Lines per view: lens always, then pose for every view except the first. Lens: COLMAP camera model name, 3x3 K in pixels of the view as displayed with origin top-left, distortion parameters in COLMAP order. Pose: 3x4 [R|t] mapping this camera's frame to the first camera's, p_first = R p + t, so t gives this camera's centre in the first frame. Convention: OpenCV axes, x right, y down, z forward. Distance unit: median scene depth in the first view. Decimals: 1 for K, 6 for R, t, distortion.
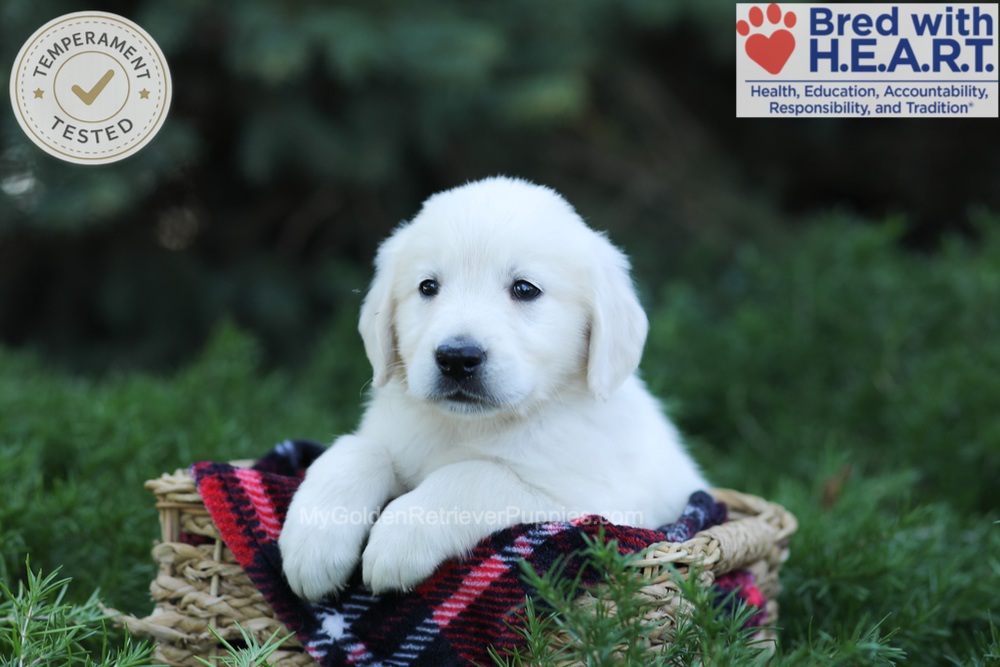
lens RADIAL K [[2958.0, 0, 489.2], [0, 2958.0, 317.2], [0, 0, 1]] dist [0.231411, 0.000000]
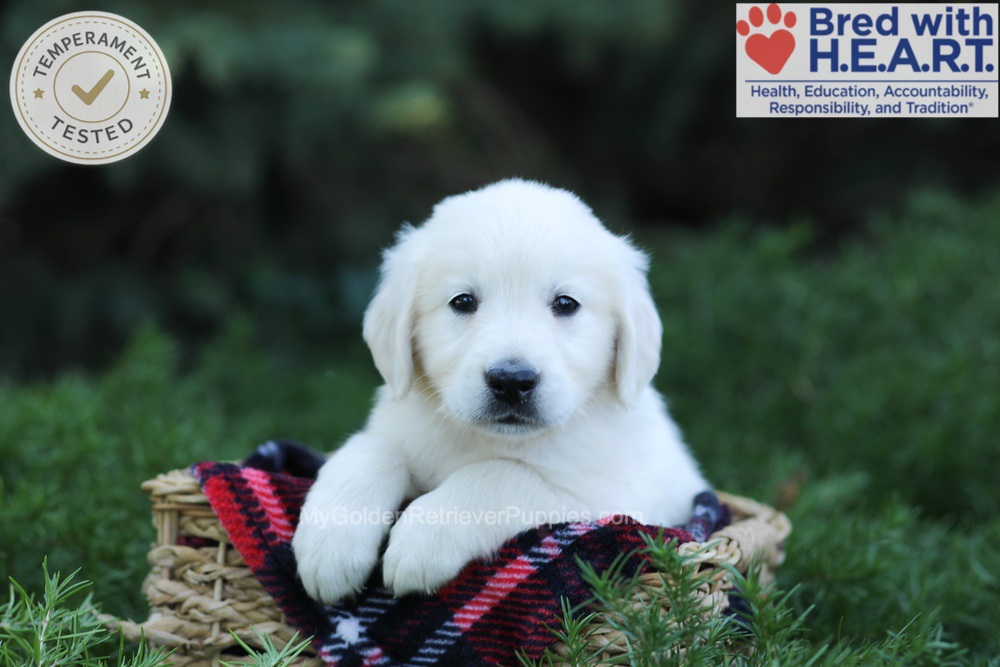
lens RADIAL K [[2958.0, 0, 486.7], [0, 2958.0, 365.5], [0, 0, 1]] dist [0.231411, 0.000000]
pose [[0.995254, 0.002550, 0.097278, -0.100667], [-0.003390, 0.999958, 0.008469, 0.009042], [-0.097253, -0.008759, 0.995221, 0.030009]]
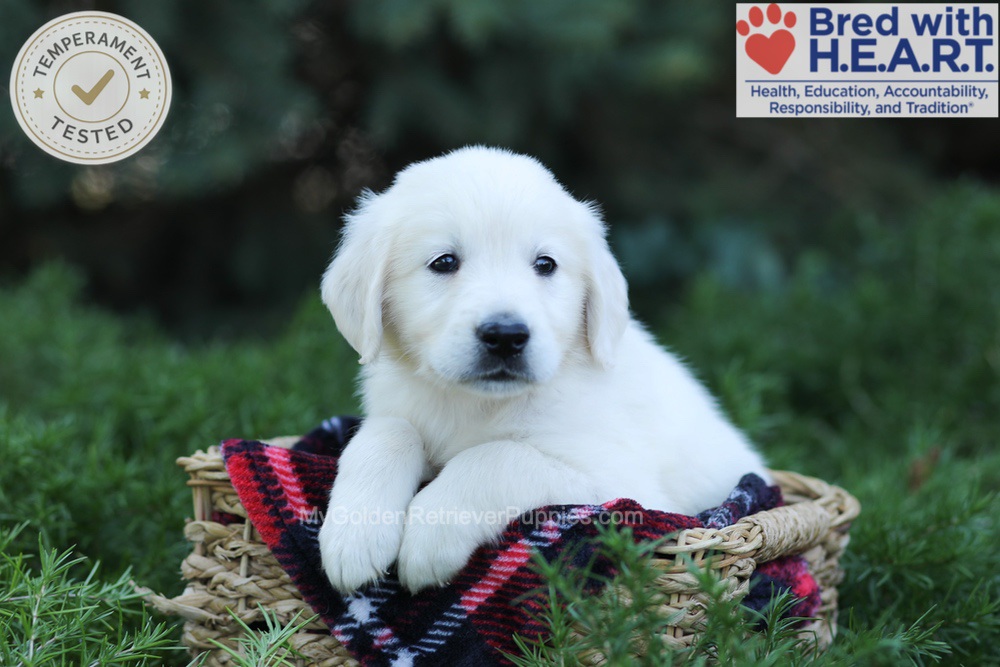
lens RADIAL K [[2958.0, 0, 495.8], [0, 2958.0, 365.4], [0, 0, 1]] dist [0.231411, 0.000000]
pose [[0.997147, 0.008364, -0.075017, 0.062785], [-0.006162, 0.999545, 0.029539, -0.004519], [0.075230, -0.028993, 0.996745, 0.039450]]
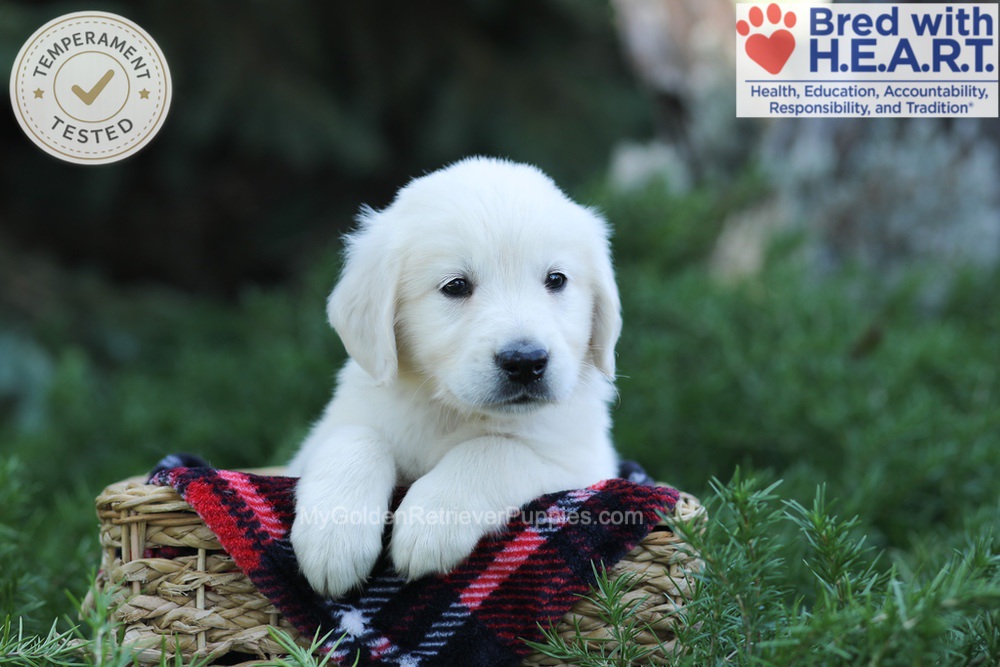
lens RADIAL K [[2958.0, 0, 509.7], [0, 2958.0, 322.0], [0, 0, 1]] dist [0.231411, 0.000000]
pose [[0.914987, -0.060850, 0.398868, -0.374887], [0.079979, 0.996299, -0.031477, 0.041406], [-0.395477, 0.060702, 0.916468, 0.100474]]
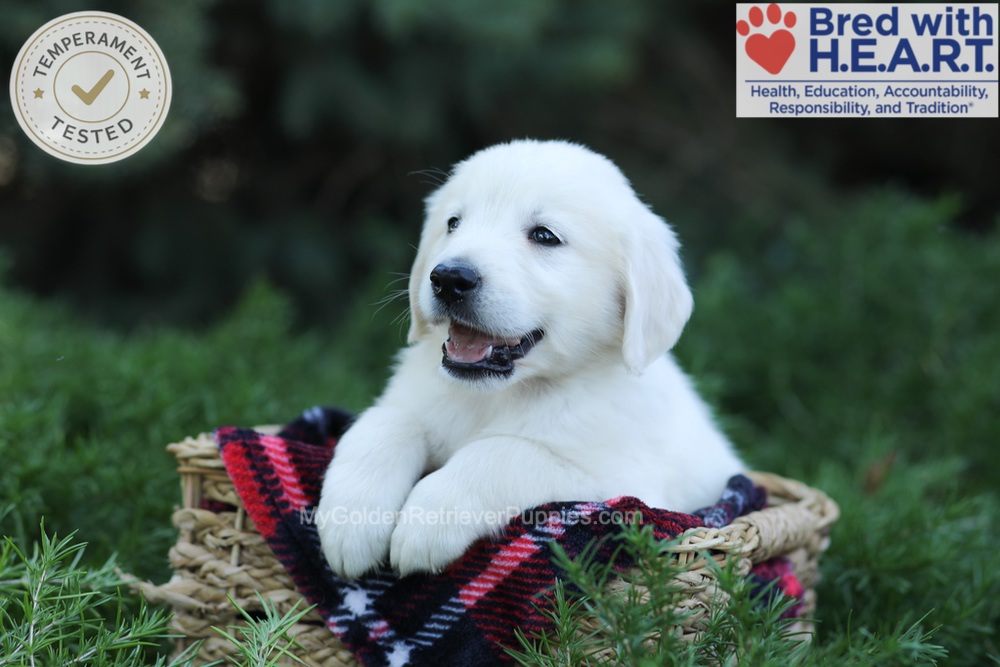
lens RADIAL K [[2958.0, 0, 499.7], [0, 2958.0, 362.4], [0, 0, 1]] dist [0.231411, 0.000000]
pose [[0.999345, 0.034870, -0.009683, 0.000942], [-0.034580, 0.998991, 0.028654, -0.003054], [0.010672, -0.028300, 0.999542, 0.035819]]
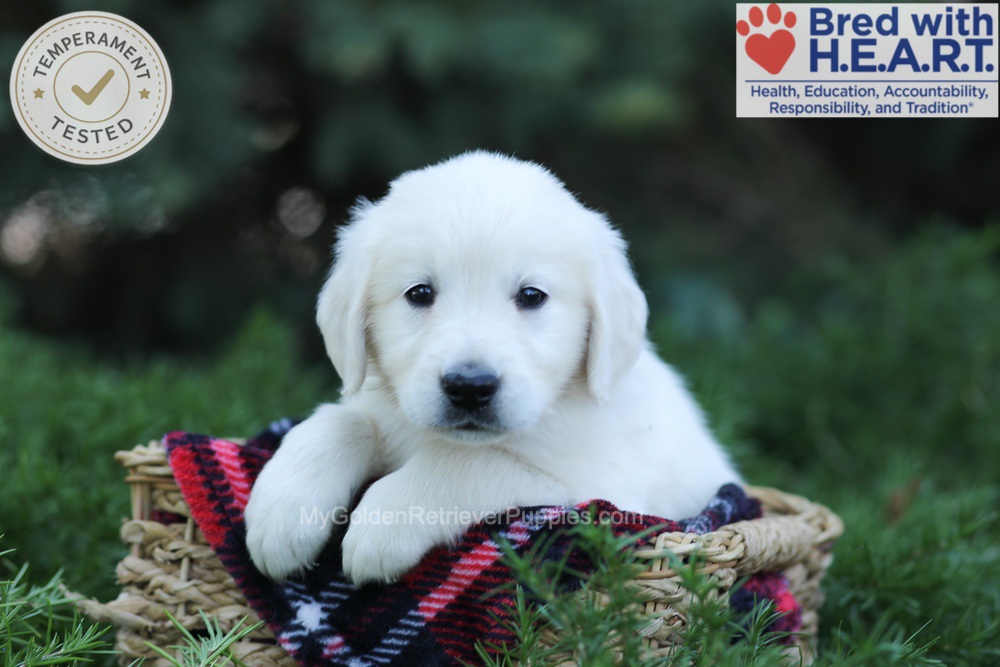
lens RADIAL K [[2958.0, 0, 497.3], [0, 2958.0, 298.9], [0, 0, 1]] dist [0.231411, 0.000000]
pose [[0.998211, 0.028326, -0.052653, 0.048188], [-0.029880, 0.999134, -0.028952, 0.032014], [0.051787, 0.030473, 0.998193, 0.101009]]
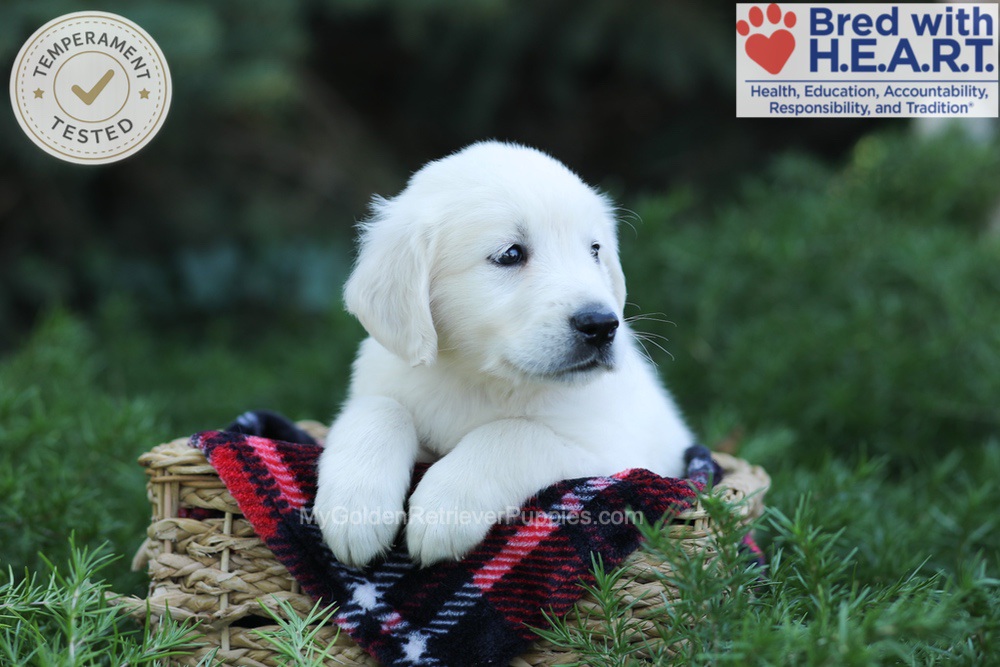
lens RADIAL K [[2958.0, 0, 503.7], [0, 2958.0, 322.5], [0, 0, 1]] dist [0.231411, 0.000000]
pose [[0.978116, -0.026092, 0.206418, -0.201560], [0.027253, 0.999625, -0.002787, 0.019358], [-0.206268, 0.008352, 0.978460, 0.050716]]
